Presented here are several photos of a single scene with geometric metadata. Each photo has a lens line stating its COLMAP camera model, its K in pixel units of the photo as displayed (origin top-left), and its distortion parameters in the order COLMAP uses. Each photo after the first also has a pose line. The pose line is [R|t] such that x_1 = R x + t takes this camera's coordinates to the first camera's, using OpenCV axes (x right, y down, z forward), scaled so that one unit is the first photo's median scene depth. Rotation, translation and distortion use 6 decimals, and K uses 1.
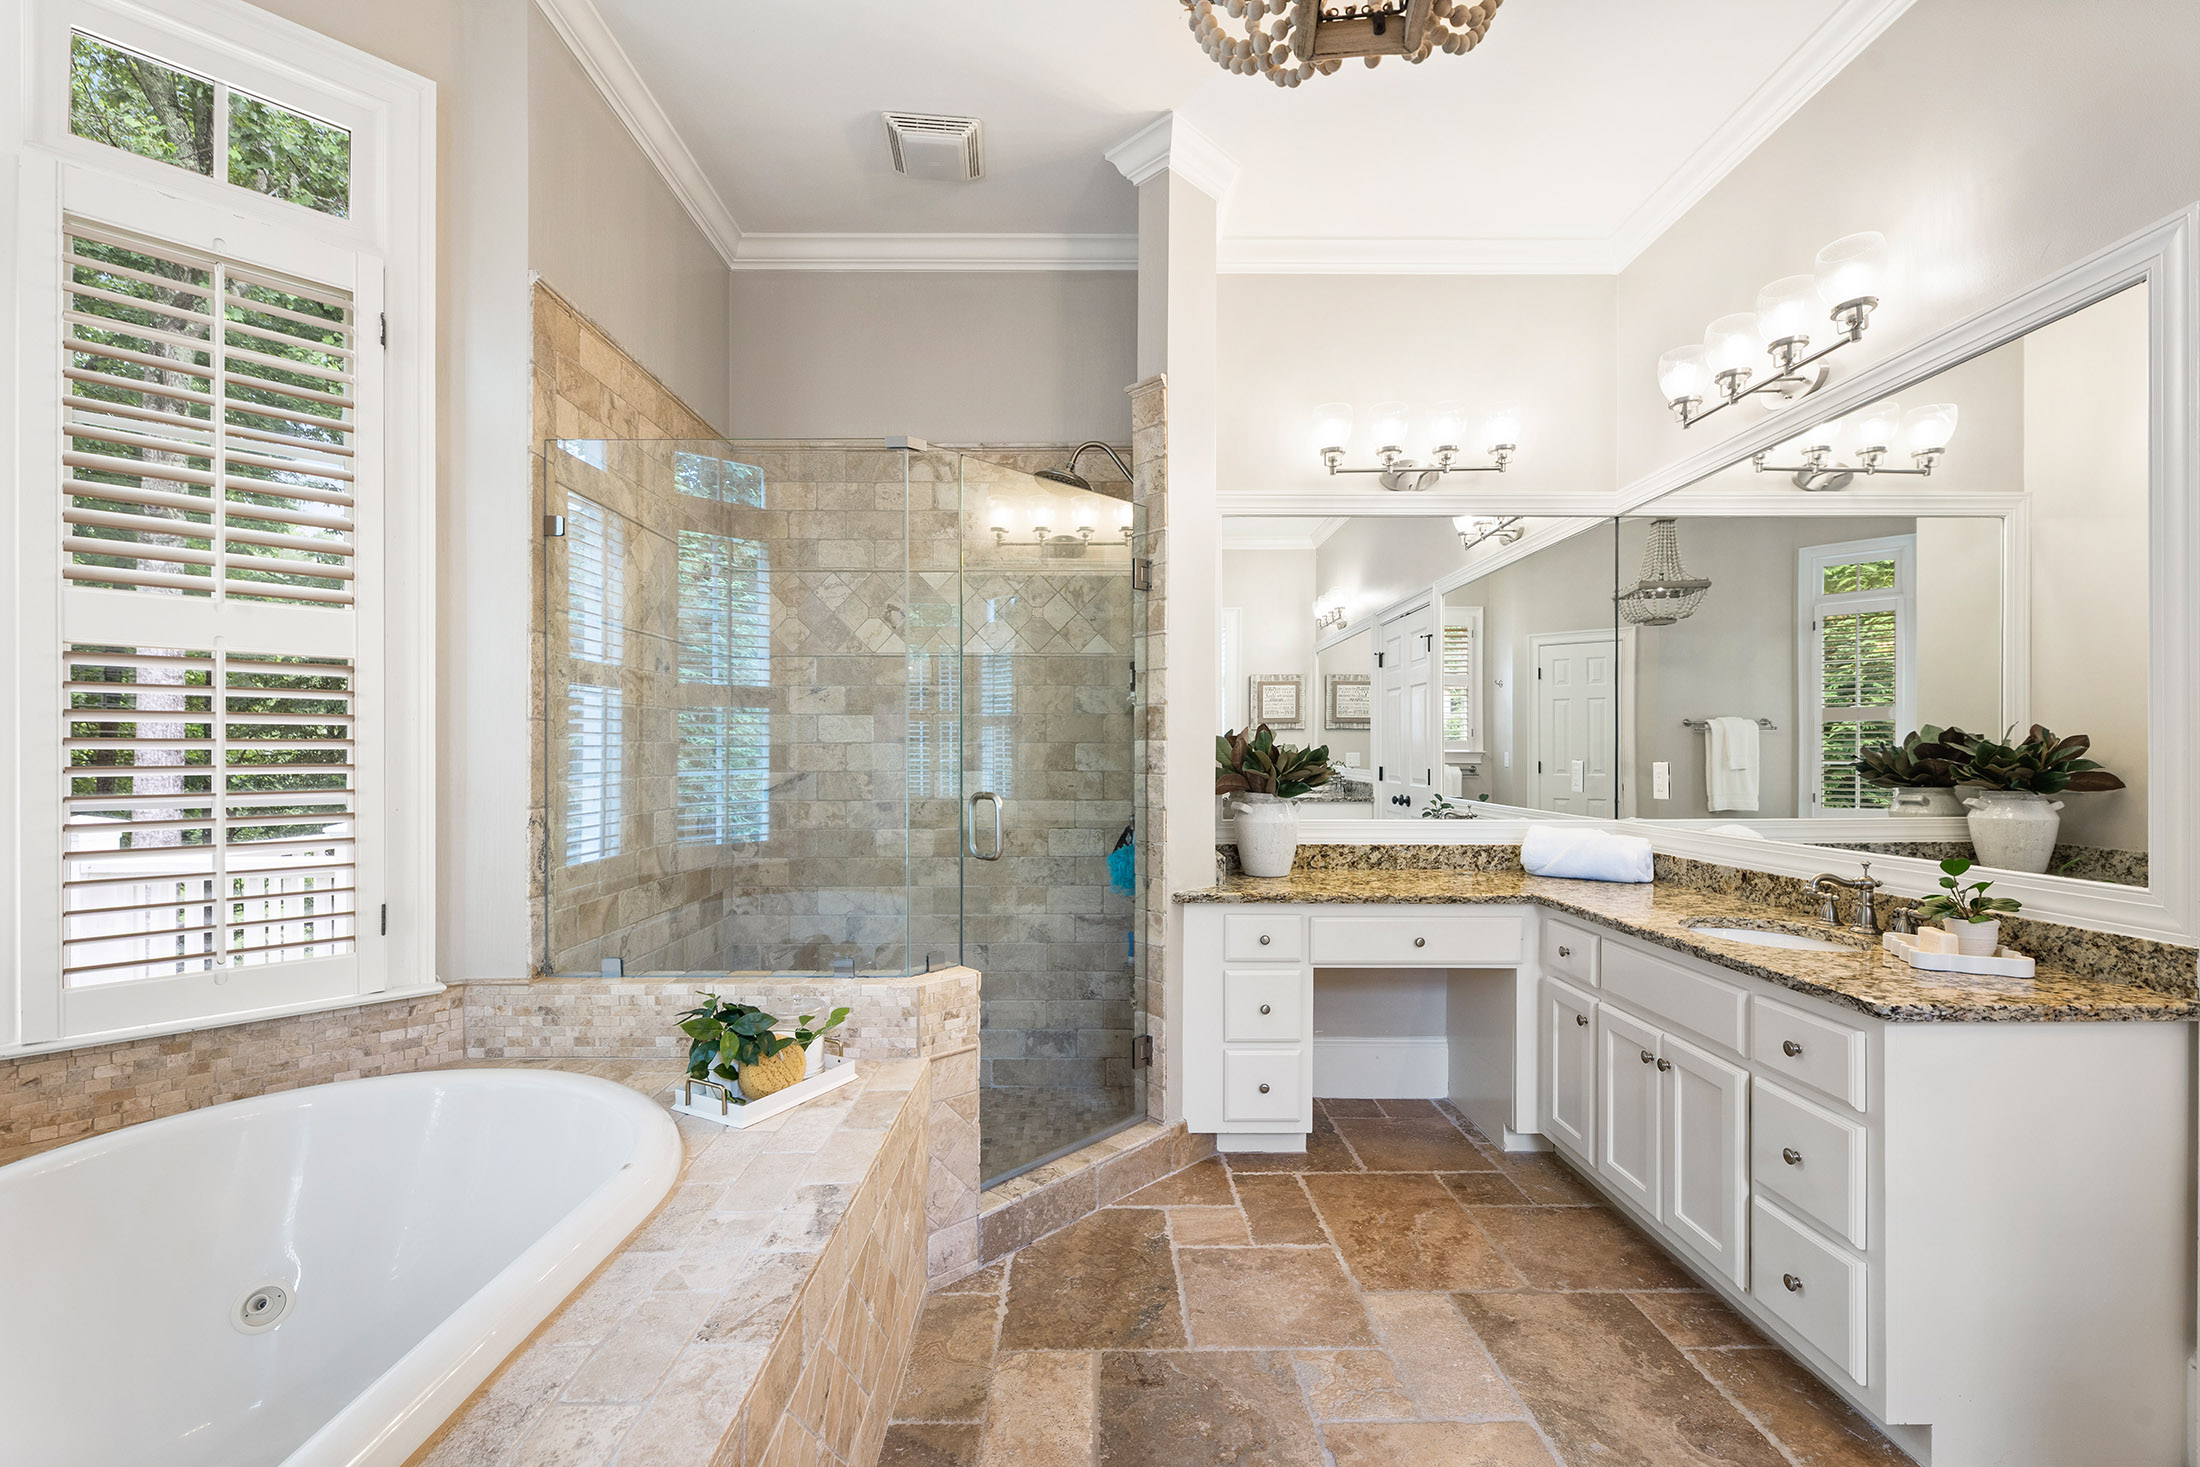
lens RADIAL K [[977.2, 0, 1105.1], [0, 977.2, 748.6], [0, 0, 1]] dist [-0.003493, -0.000252]
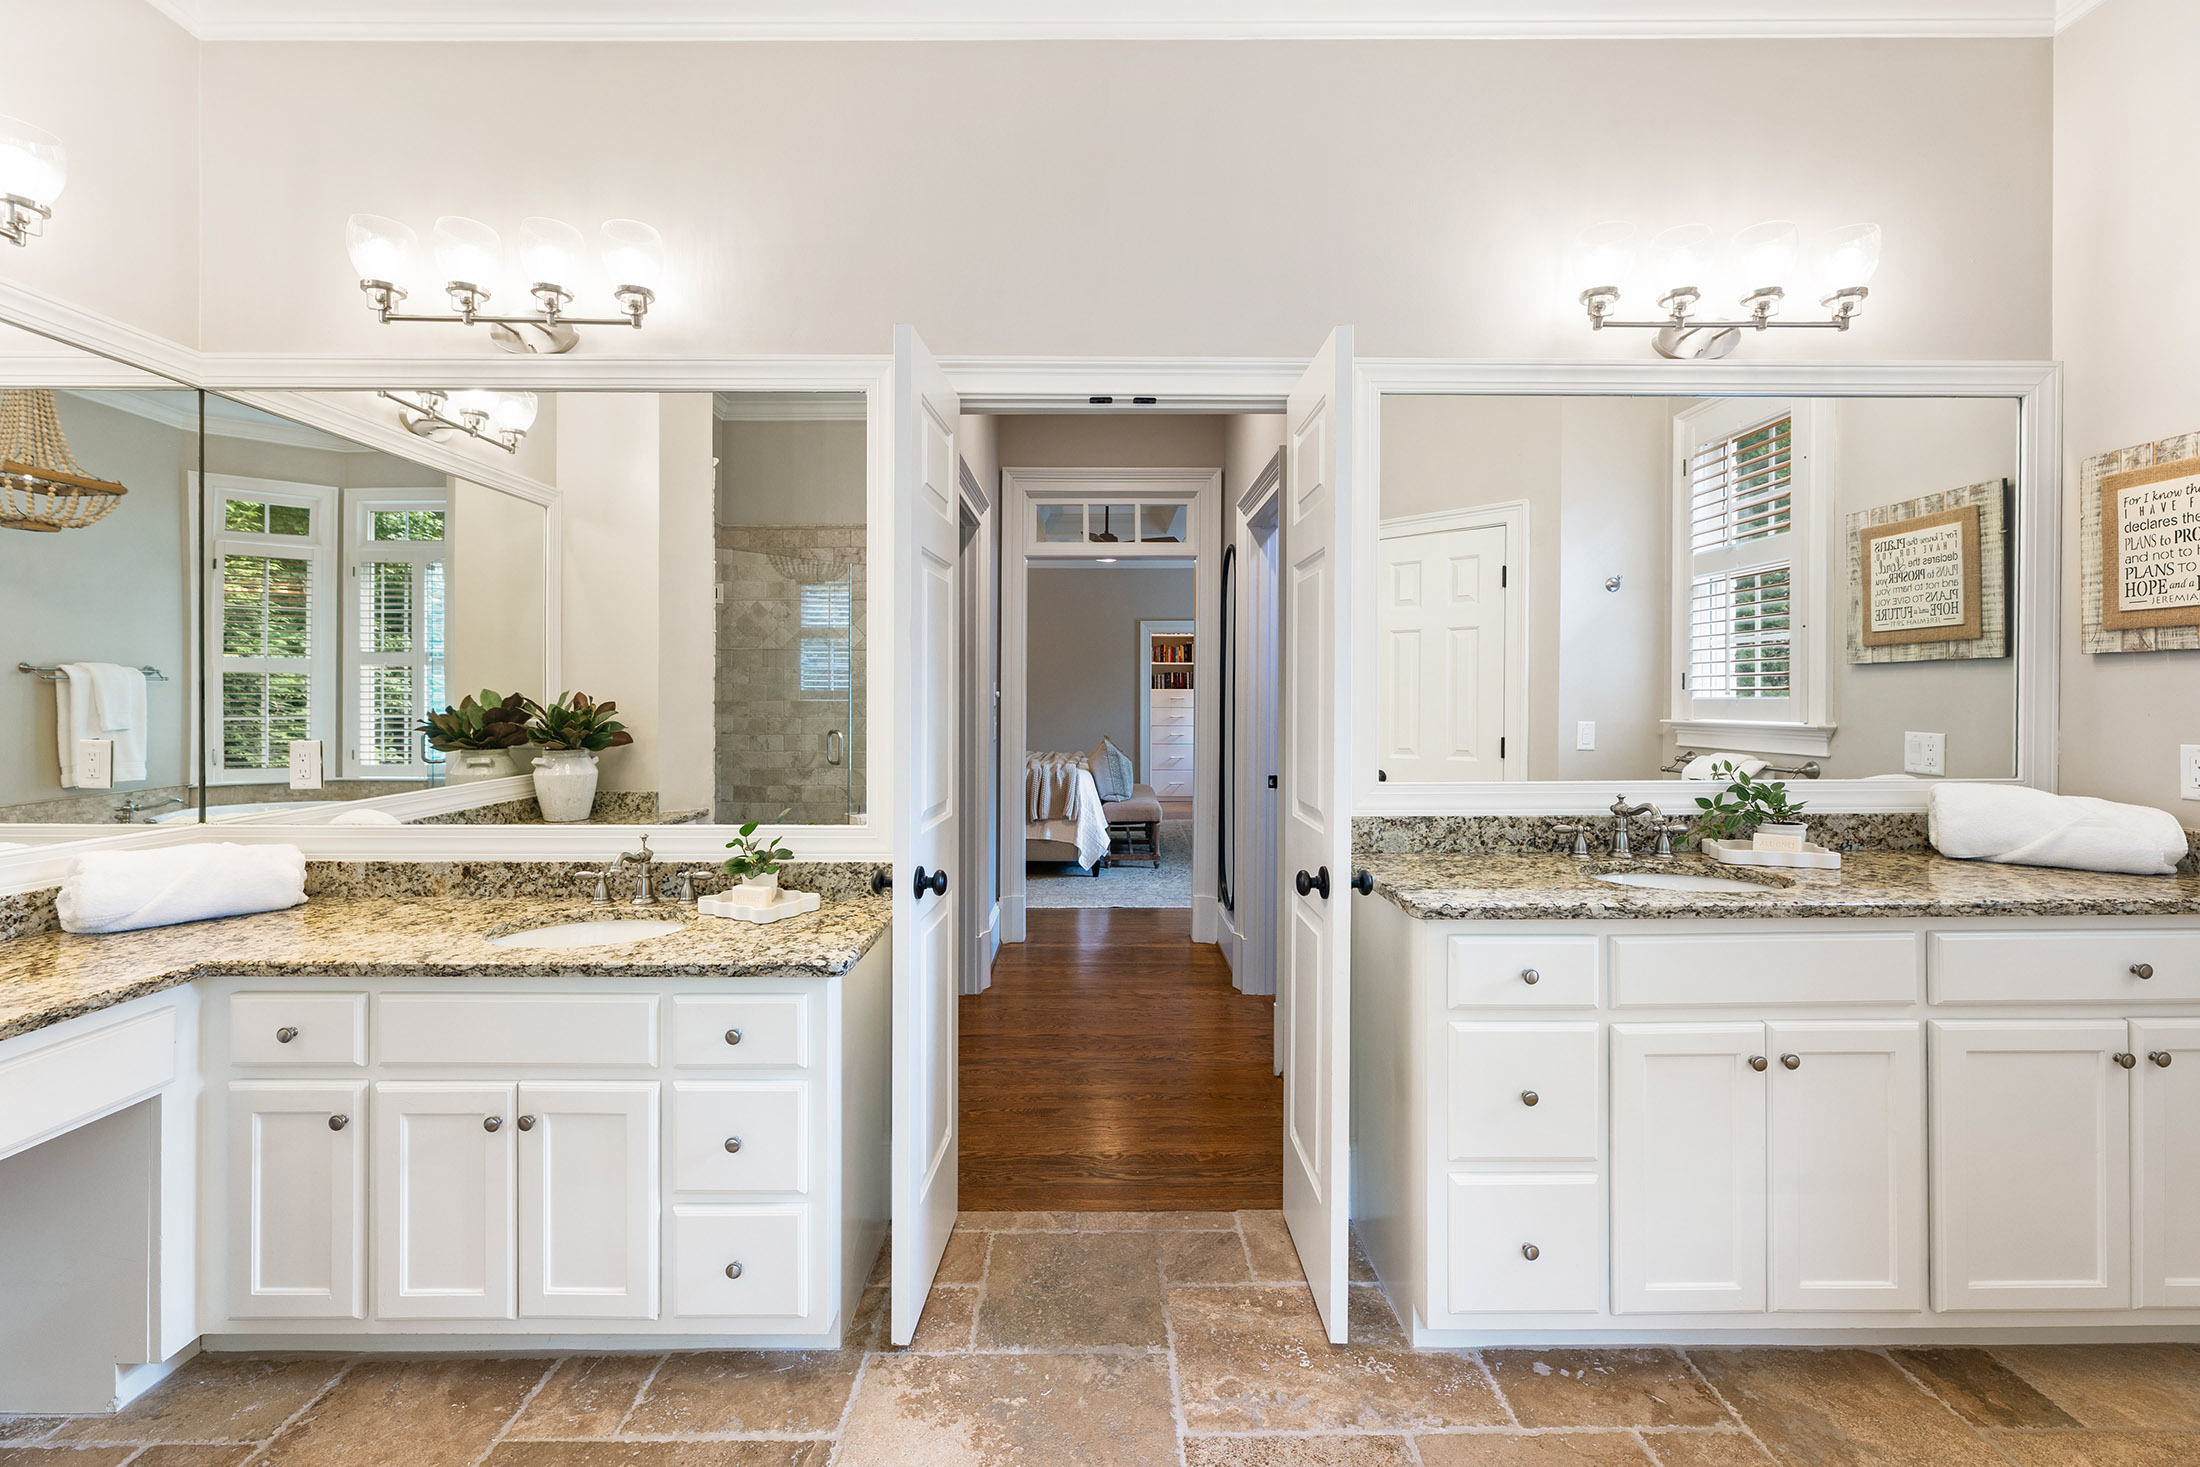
lens RADIAL K [[888.6, 0, 1121.5], [0, 888.6, 698.0], [0, 0, 1]] dist [-0.000228, -0.000021]
pose [[-0.011416, -0.000652, 0.999935, -0.140172], [-0.011901, 0.999929, 0.000516, -0.029276], [-0.999864, -0.011894, -0.011423, 0.409455]]
